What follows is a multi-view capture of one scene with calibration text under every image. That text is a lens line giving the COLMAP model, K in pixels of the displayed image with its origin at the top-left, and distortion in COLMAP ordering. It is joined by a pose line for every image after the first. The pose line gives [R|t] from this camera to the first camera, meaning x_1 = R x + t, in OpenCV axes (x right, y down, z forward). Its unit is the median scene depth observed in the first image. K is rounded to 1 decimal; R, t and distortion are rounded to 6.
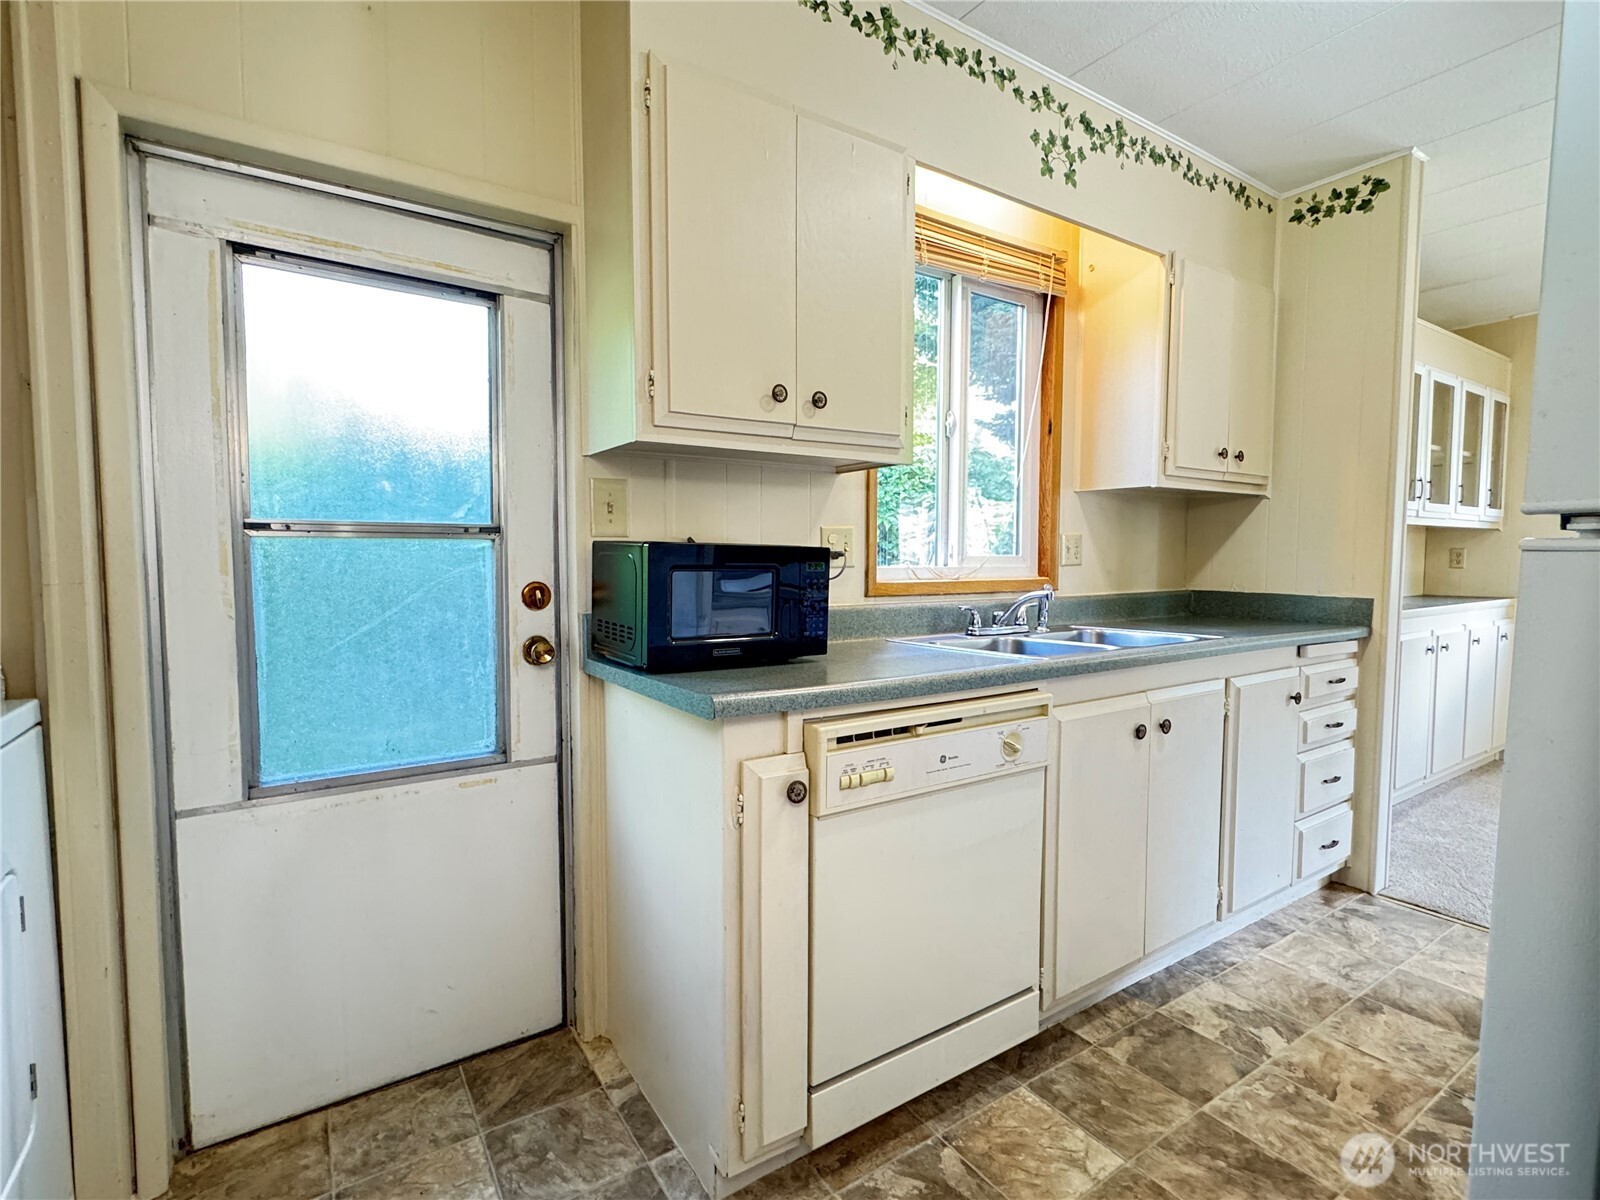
lens RADIAL K [[765.9, 0, 792.1], [0, 765.9, 601.7], [0, 0, 1]] dist [-0.000607, -0.000877]
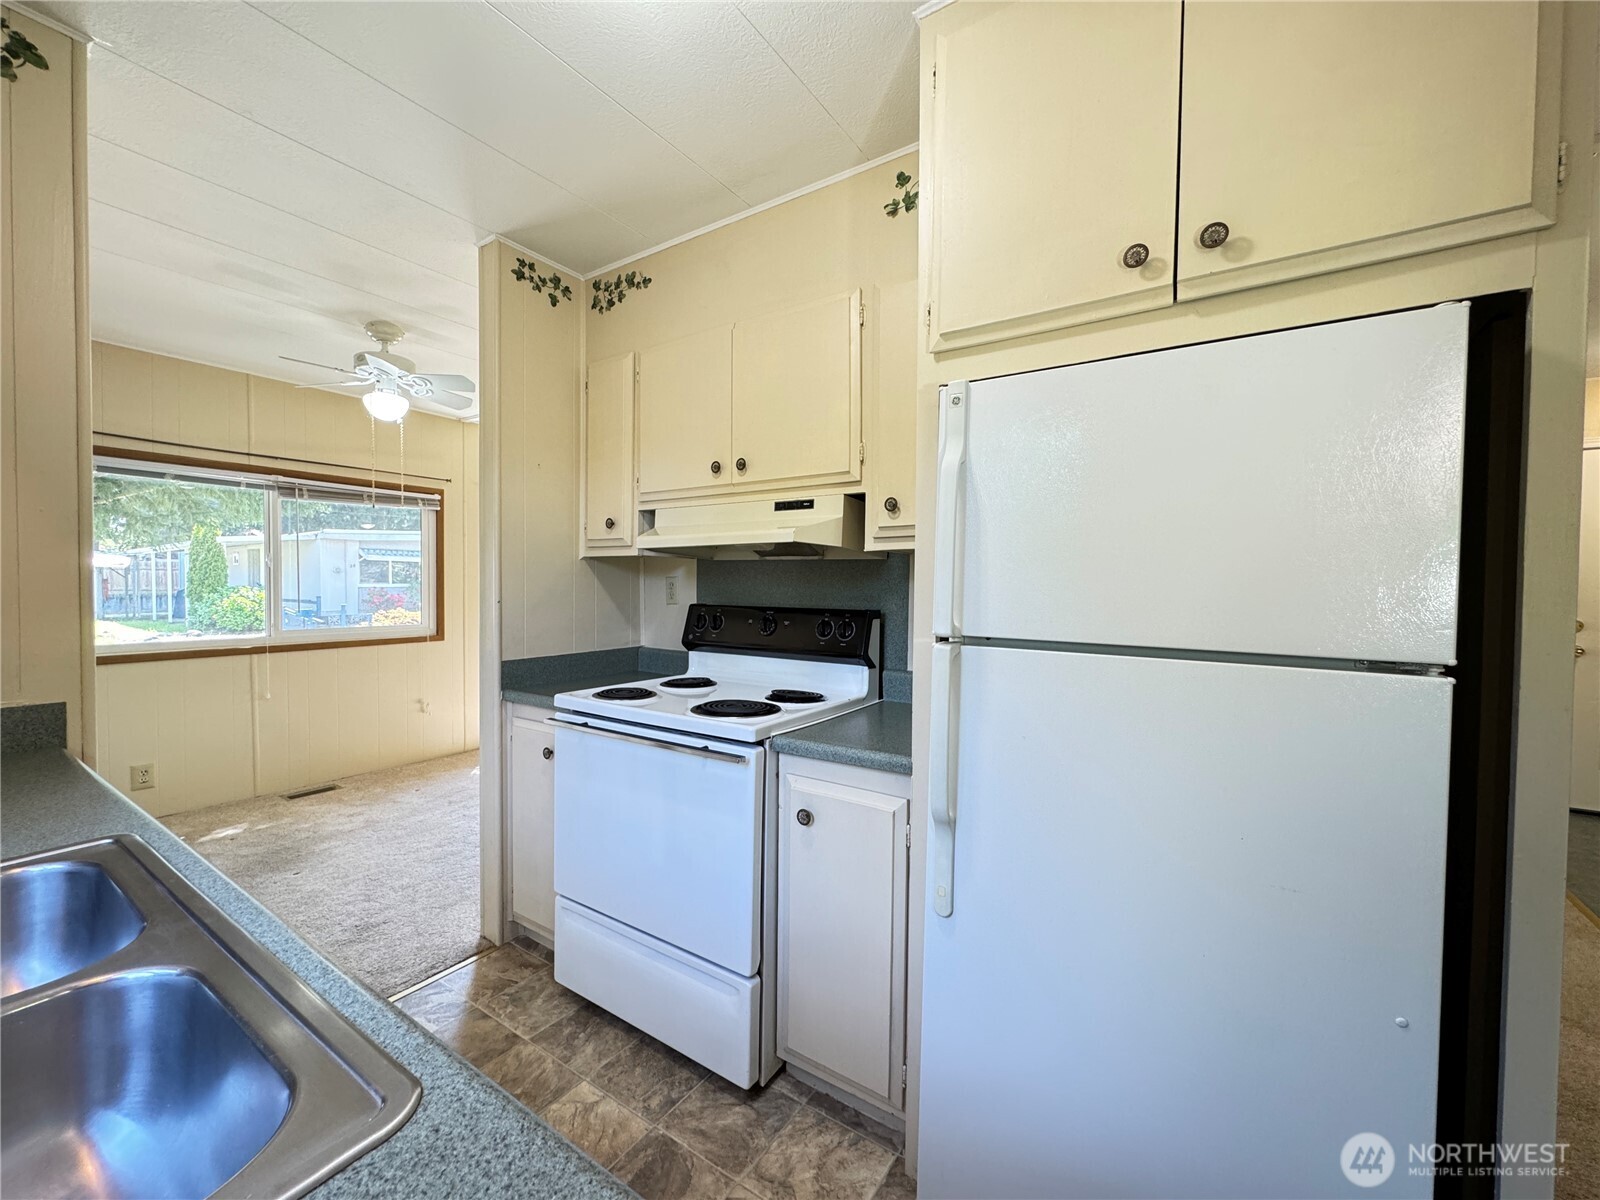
lens RADIAL K [[638.1, 0, 797.8], [0, 638.1, 599.7], [0, 0, 1]] dist [-0.003023, -0.000009]
pose [[-0.387681, -0.020747, 0.921560, -0.559233], [0.045283, 0.998111, 0.041520, -0.115263], [-0.920681, 0.057828, -0.386009, 0.788211]]
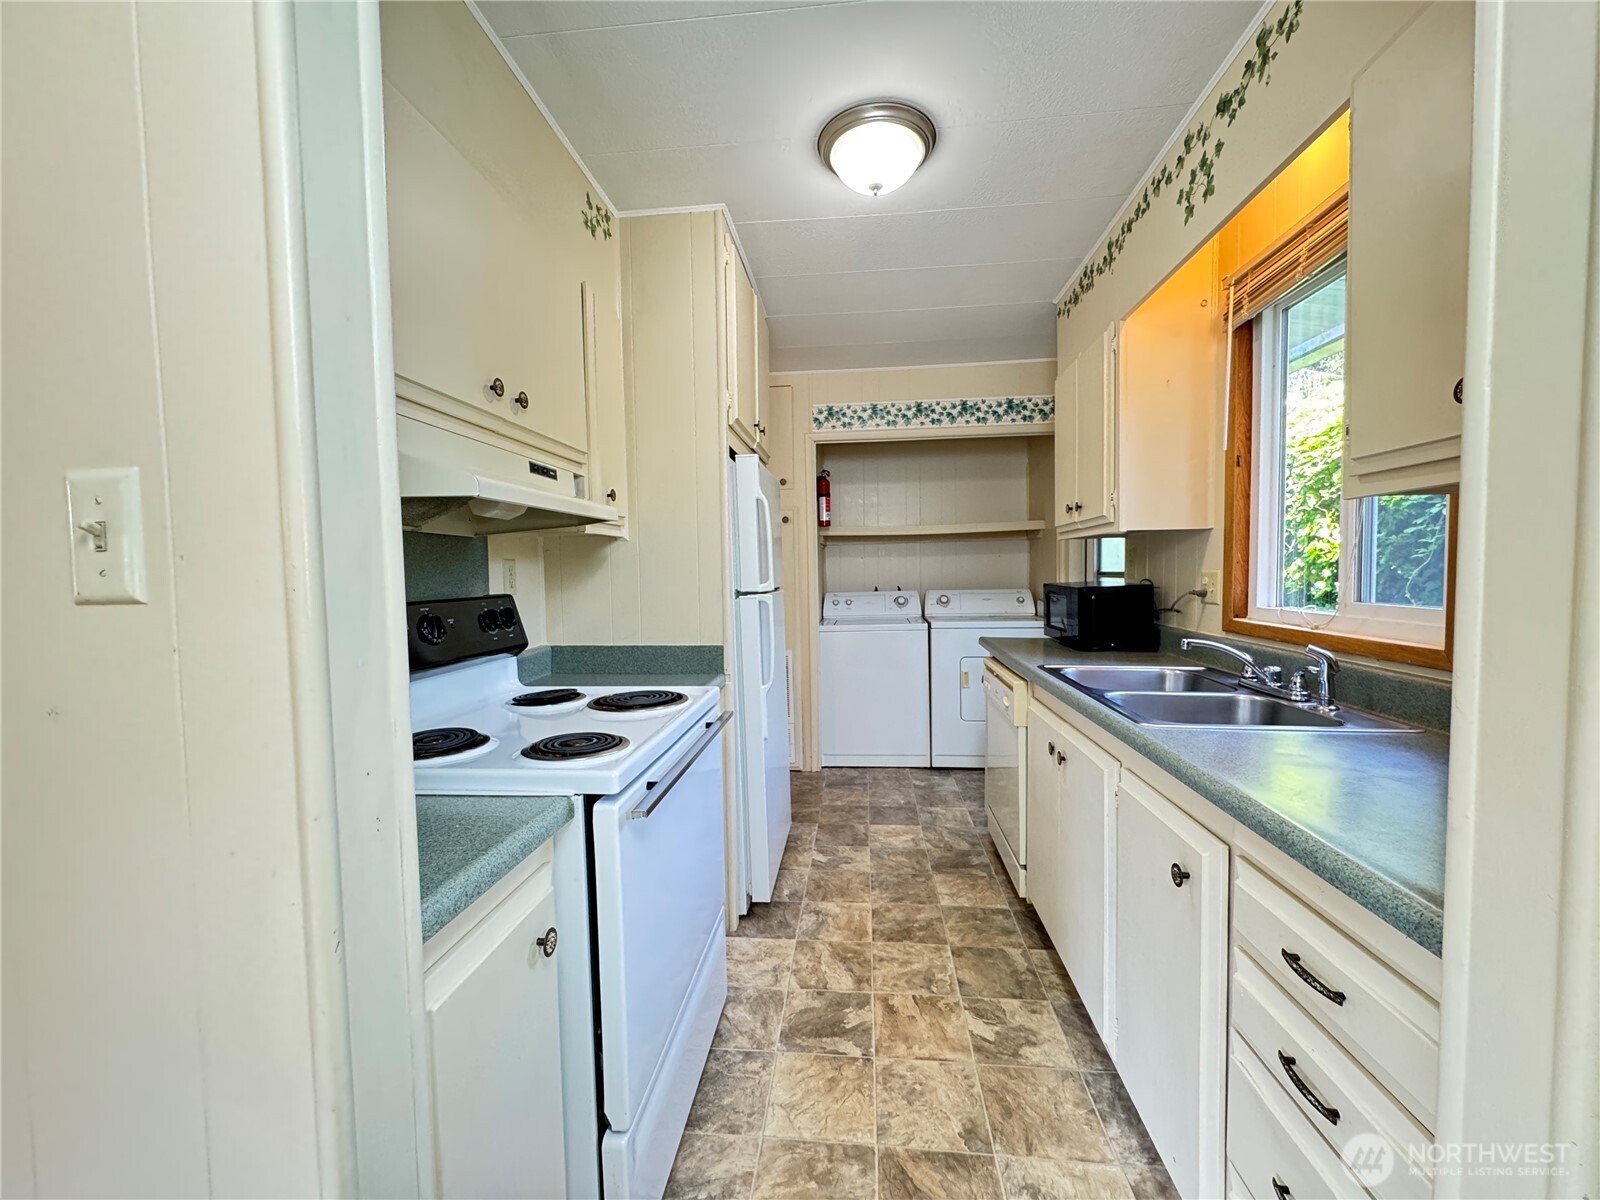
lens RADIAL K [[638.1, 0, 797.8], [0, 638.1, 599.7], [0, 0, 1]] dist [-0.003023, -0.000009]
pose [[-0.632254, 0.045959, -0.773397, 1.438123], [-0.032010, 0.995837, 0.085346, -0.132228], [0.774100, 0.078717, -0.628151, 1.275613]]
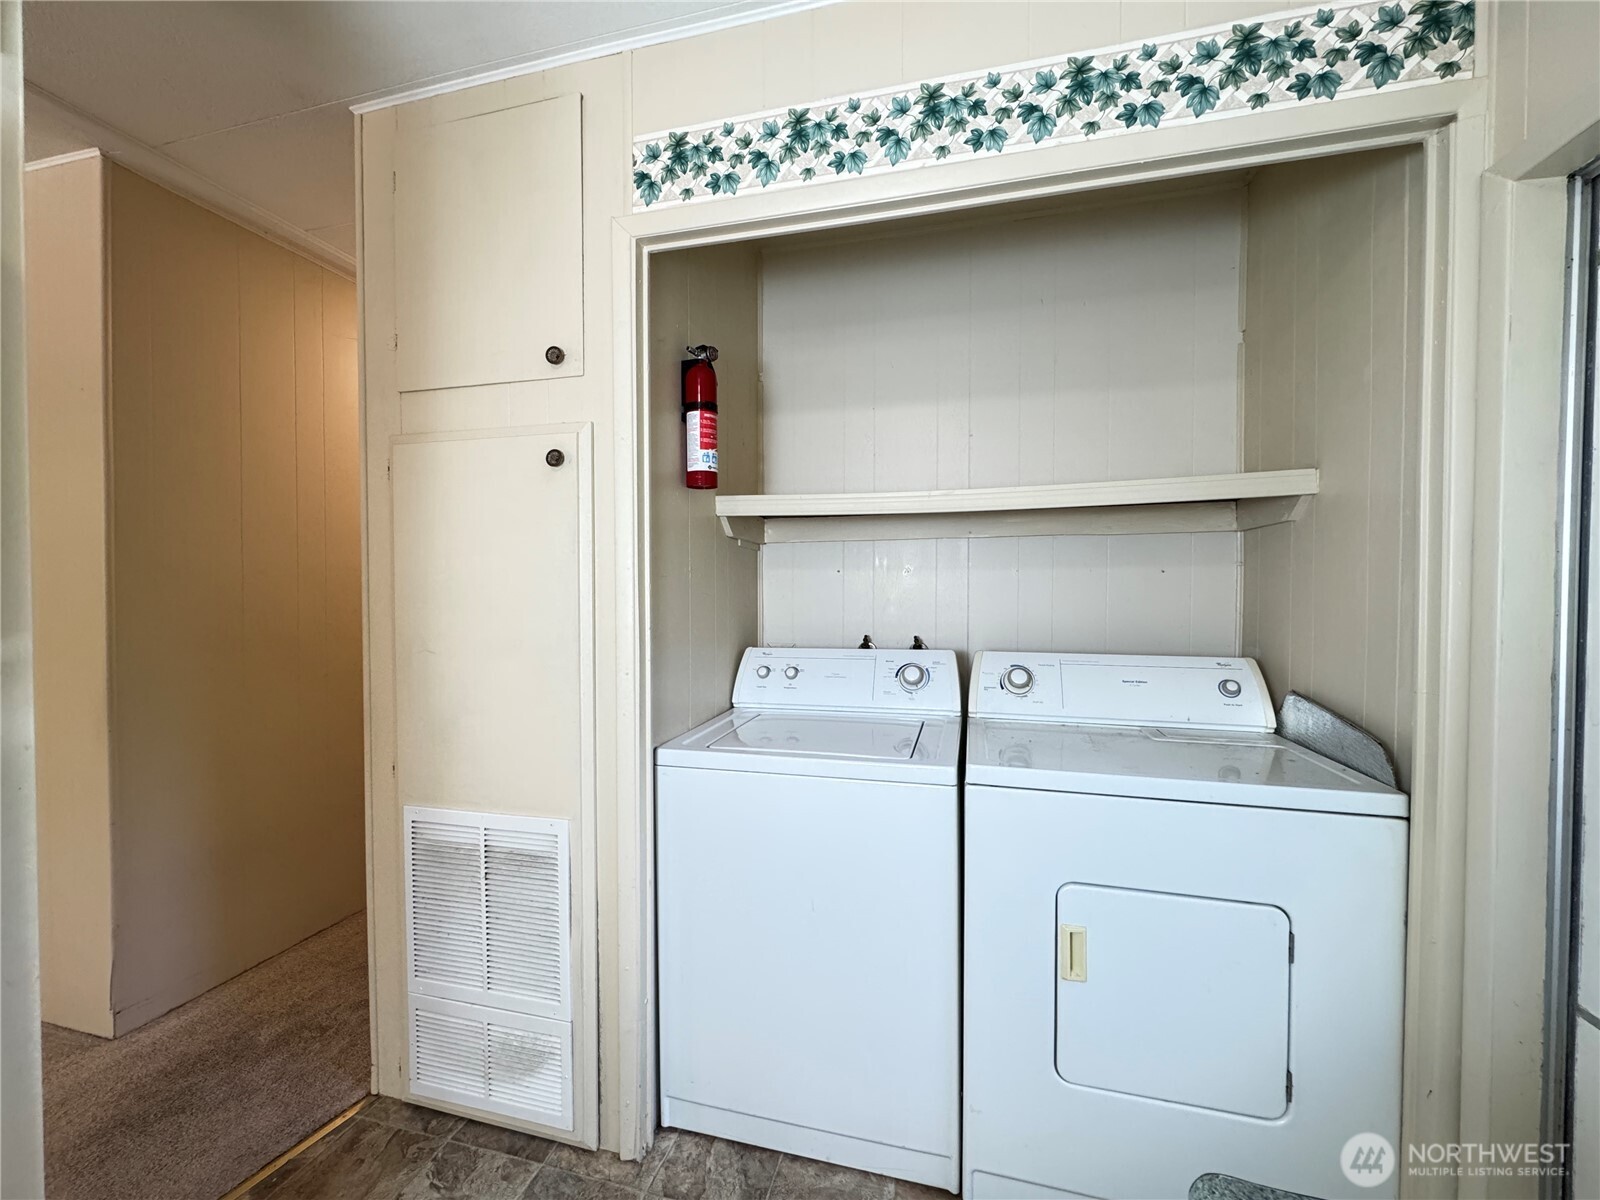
lens RADIAL K [[638.1, 0, 797.8], [0, 638.1, 599.7], [0, 0, 1]] dist [-0.003023, -0.000009]
pose [[-0.742167, 0.009053, -0.670154, 0.153502], [-0.044745, 0.997009, 0.063023, -0.107492], [0.668720, 0.076760, -0.739541, 0.685925]]
